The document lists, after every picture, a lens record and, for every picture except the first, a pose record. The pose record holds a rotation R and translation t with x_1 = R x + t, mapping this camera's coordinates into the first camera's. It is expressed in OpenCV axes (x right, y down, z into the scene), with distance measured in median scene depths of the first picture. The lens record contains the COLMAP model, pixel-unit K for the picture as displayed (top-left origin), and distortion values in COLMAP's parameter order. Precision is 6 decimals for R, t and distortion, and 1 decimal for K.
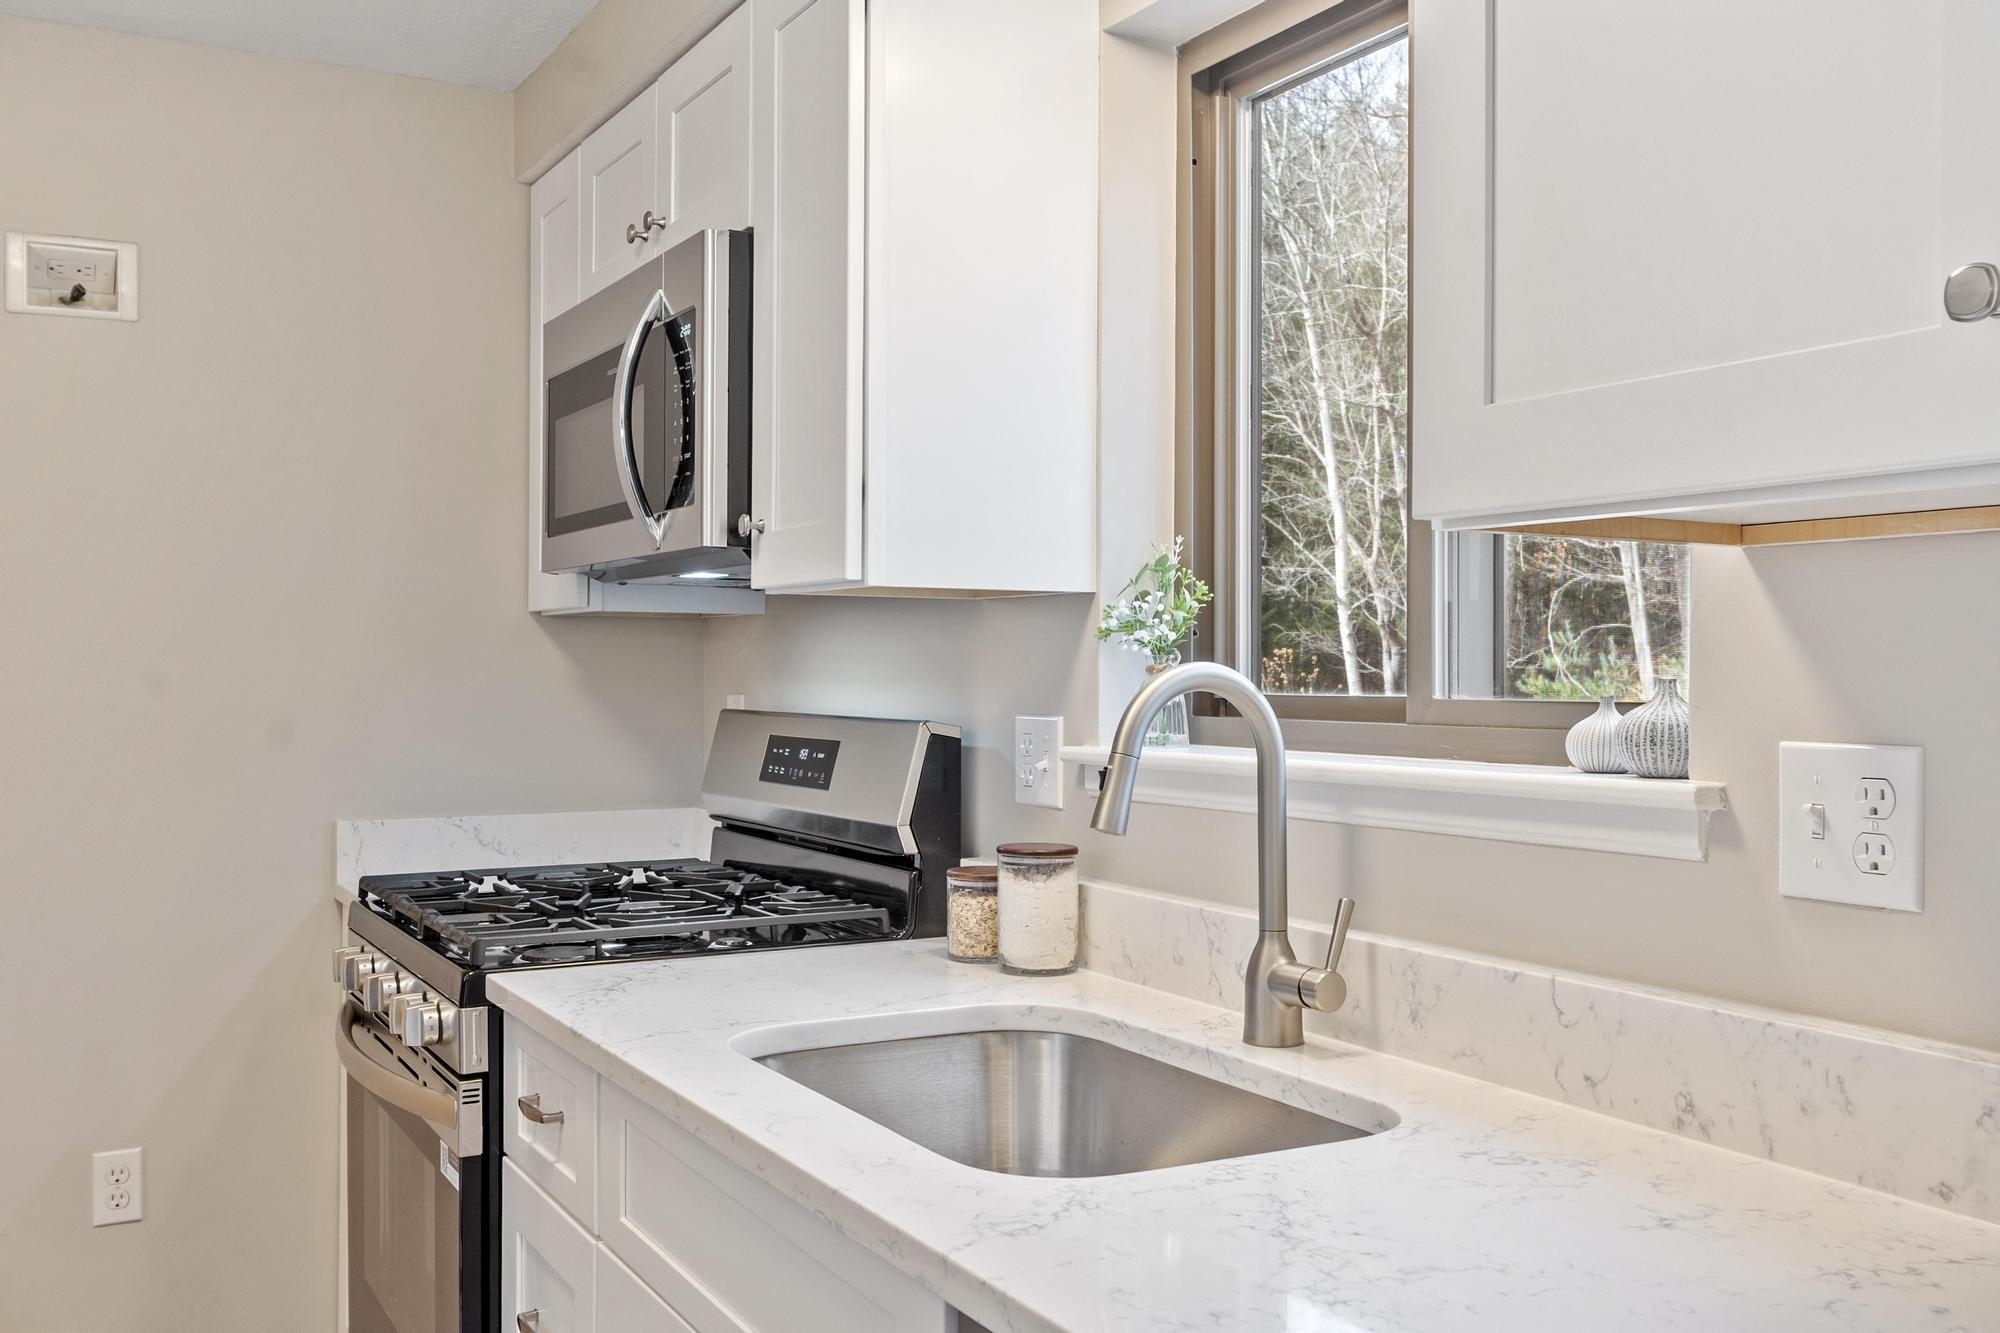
lens RADIAL K [[1839.0, 0, 997.8], [0, 1839.0, 646.2], [0, 0, 1]] dist [0.008072, 0.009326]
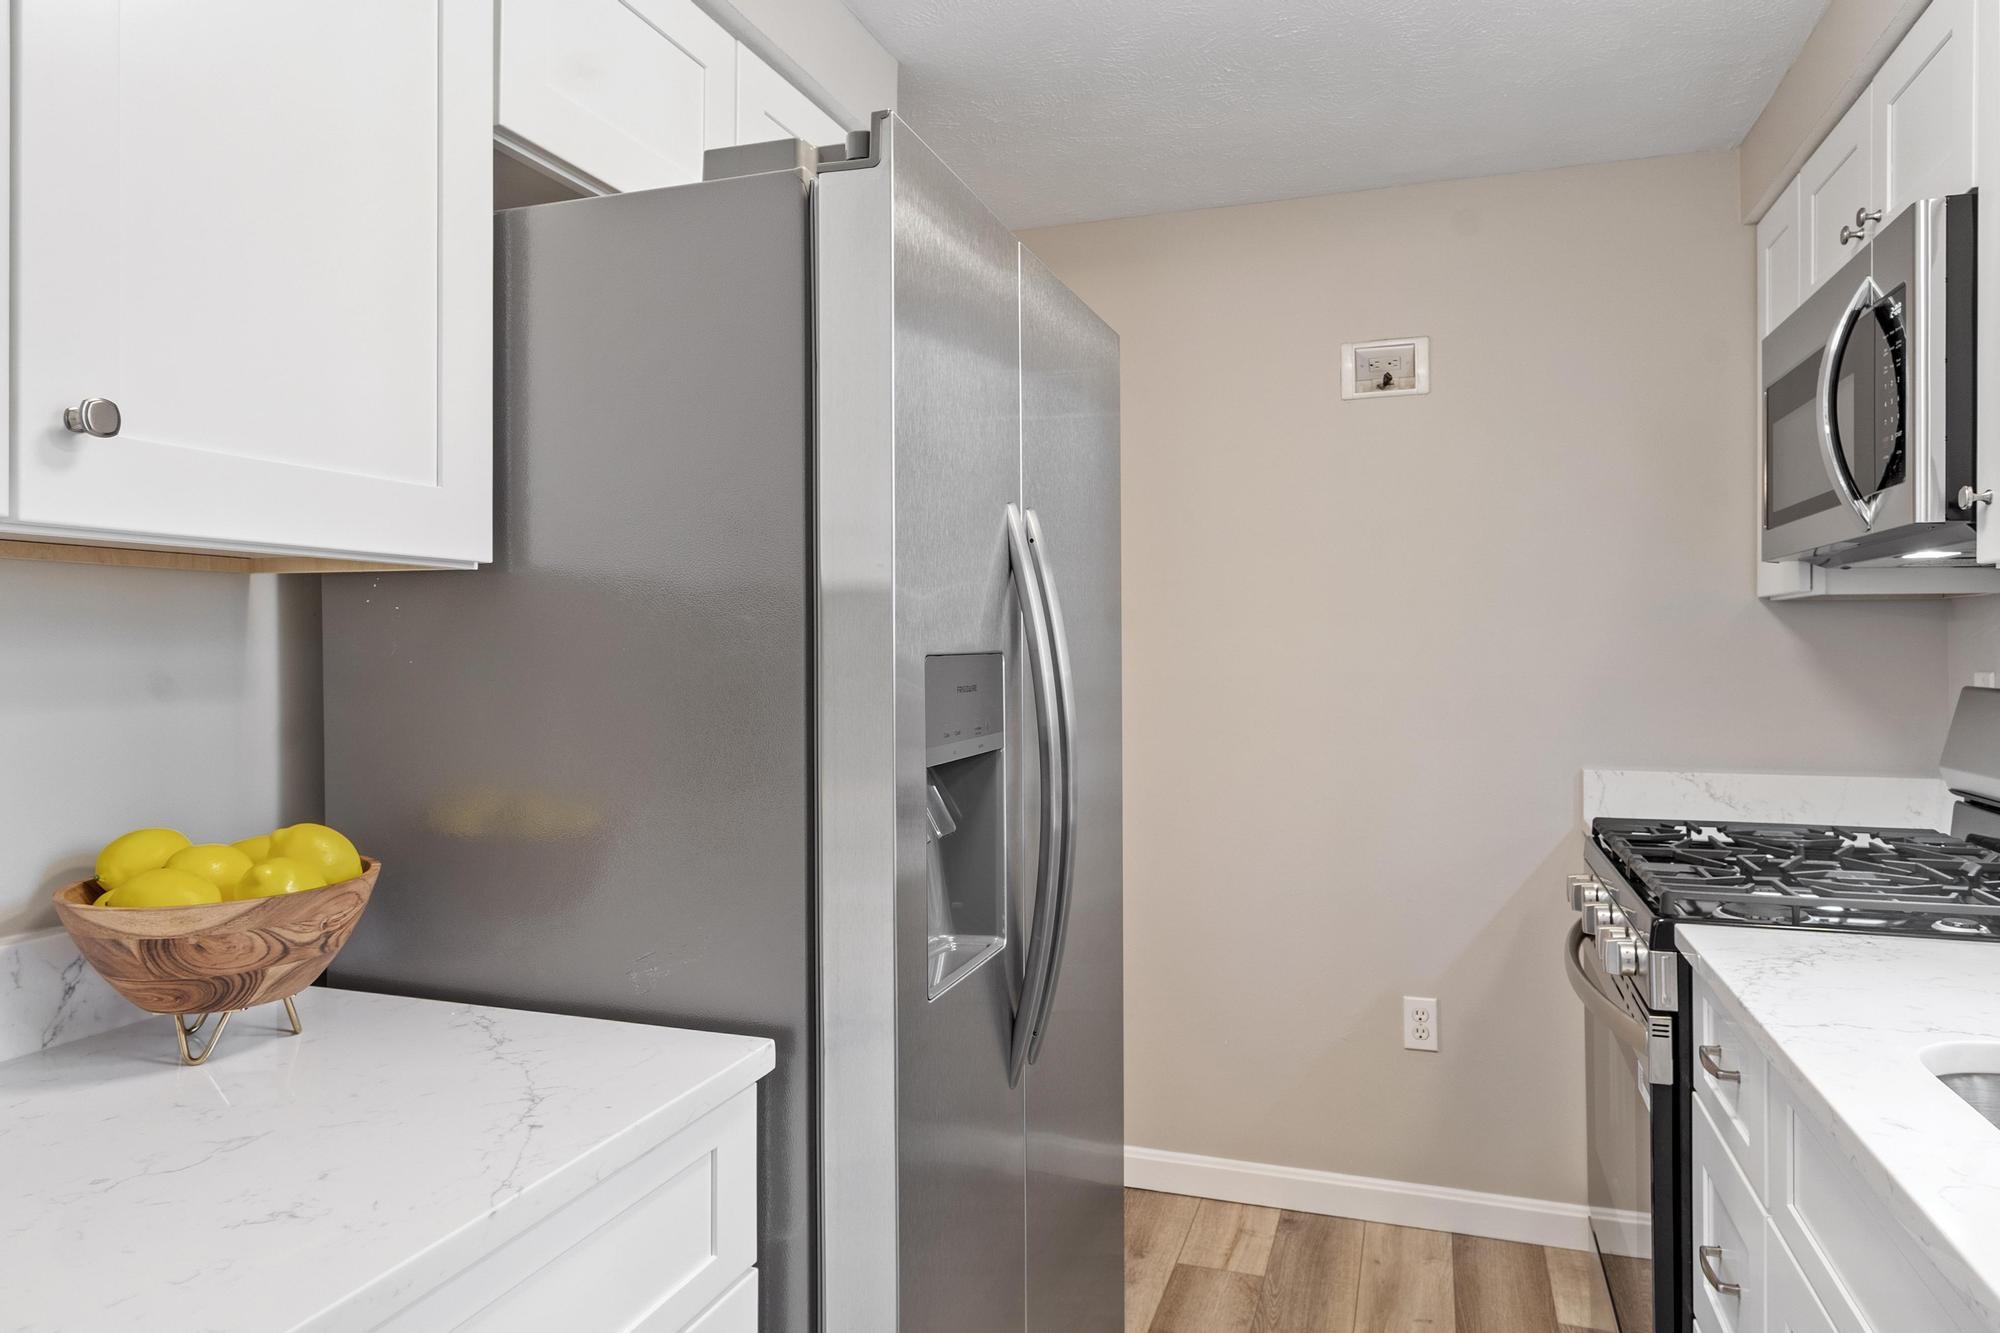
lens RADIAL K [[1253.6, 0, 999.6], [0, 1253.6, 645.7], [0, 0, 1]] dist [0.001851, -0.001681]
pose [[0.672968, -0.003737, -0.739662, 0.006431], [0.011338, 0.999922, 0.005263, 0.002280], [0.739585, -0.011928, 0.672957, 0.171059]]
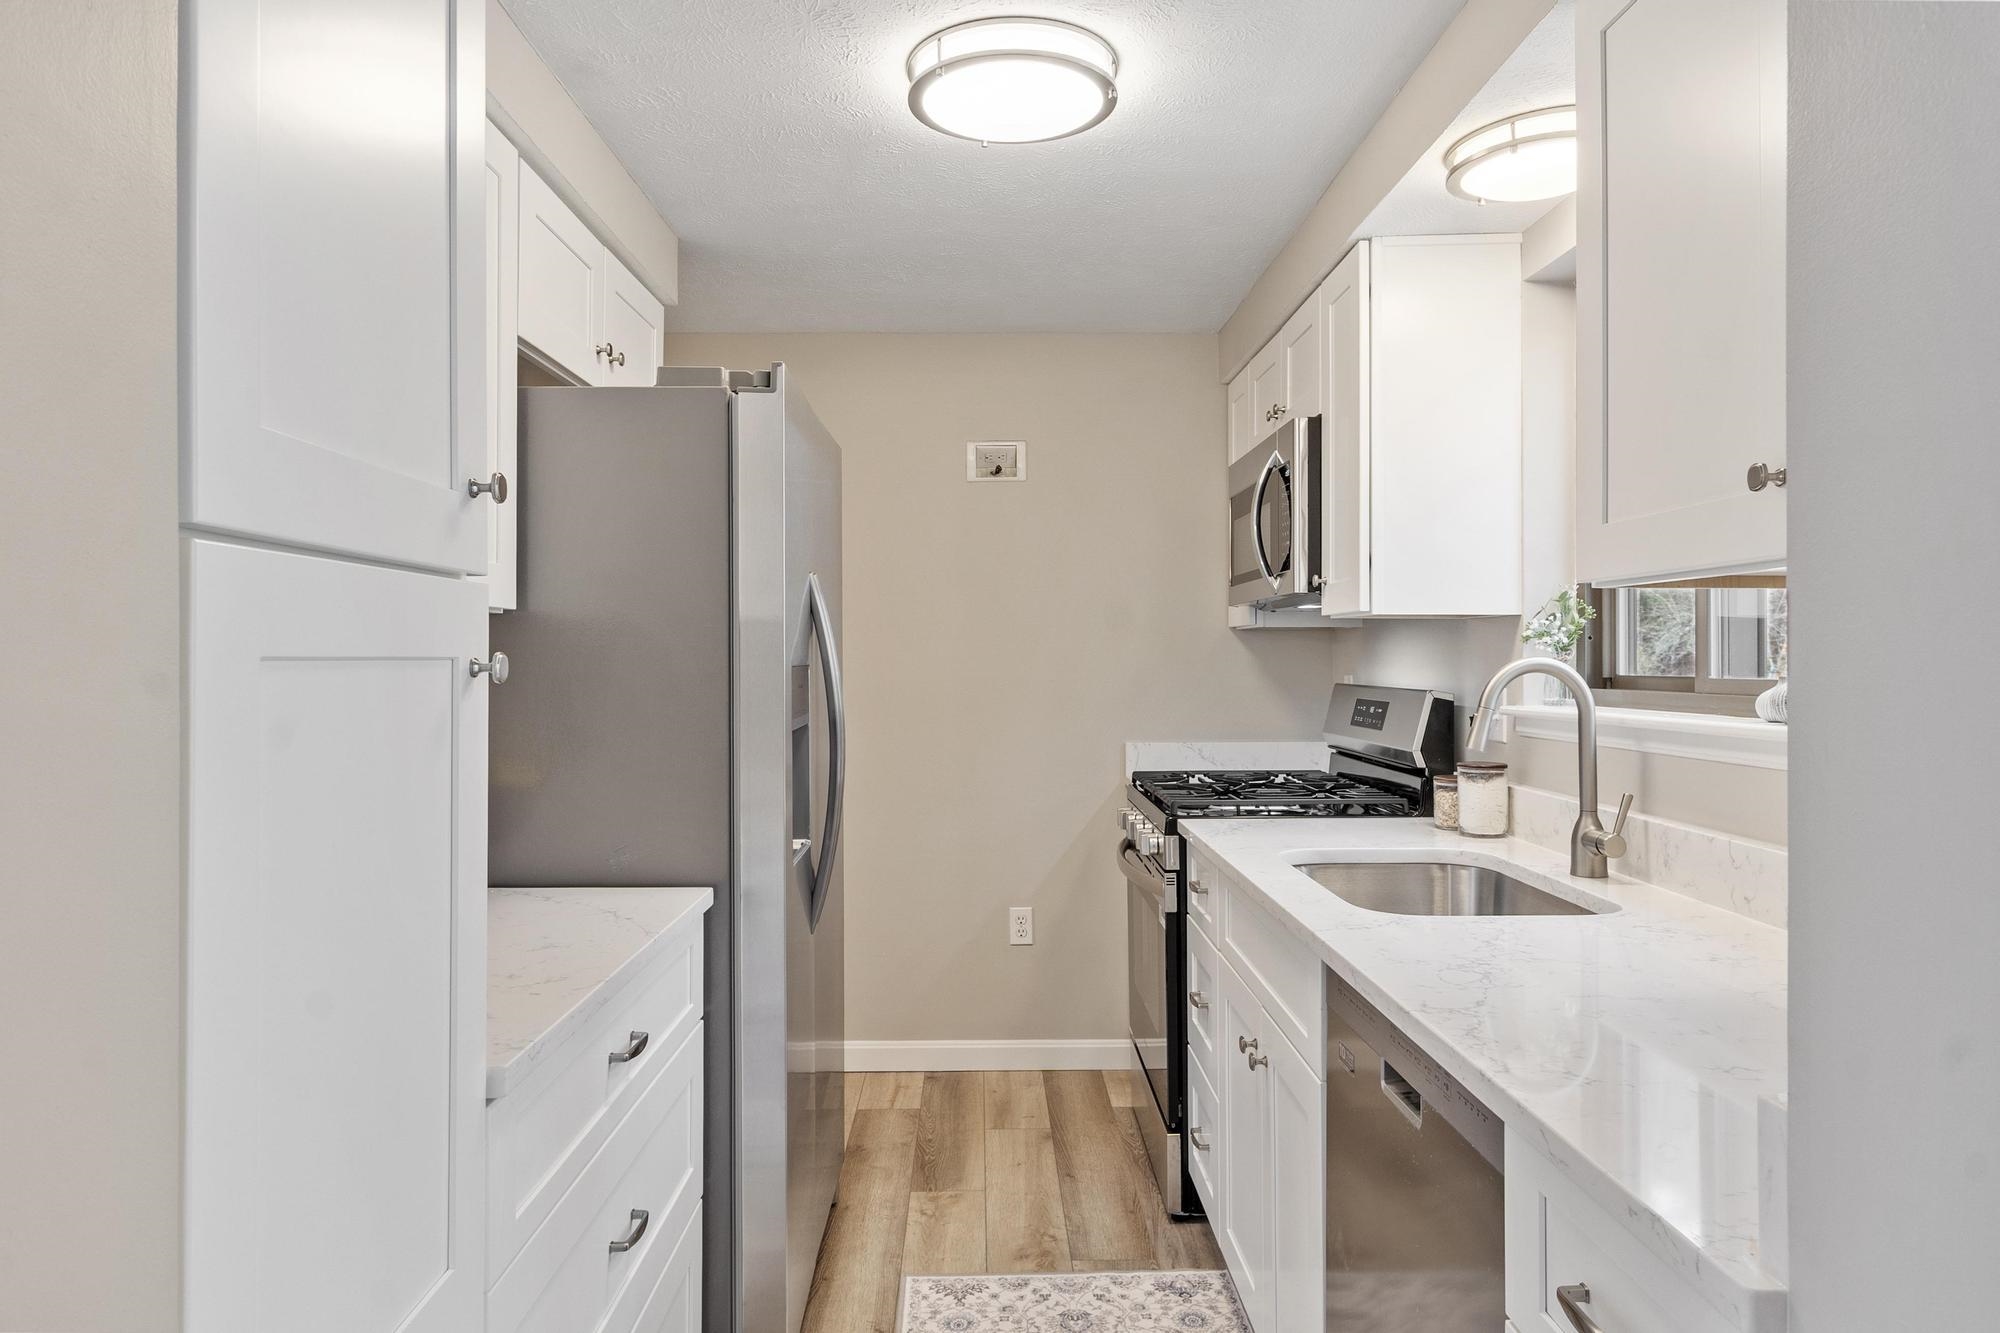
lens RADIAL K [[1253.6, 0, 999.6], [0, 1253.6, 645.7], [0, 0, 1]] dist [0.001851, -0.001681]
pose [[0.883256, -0.008156, -0.468821, 0.153980], [0.009484, 0.999955, 0.000470, -0.005267], [0.468796, -0.004861, 0.883293, -0.218257]]
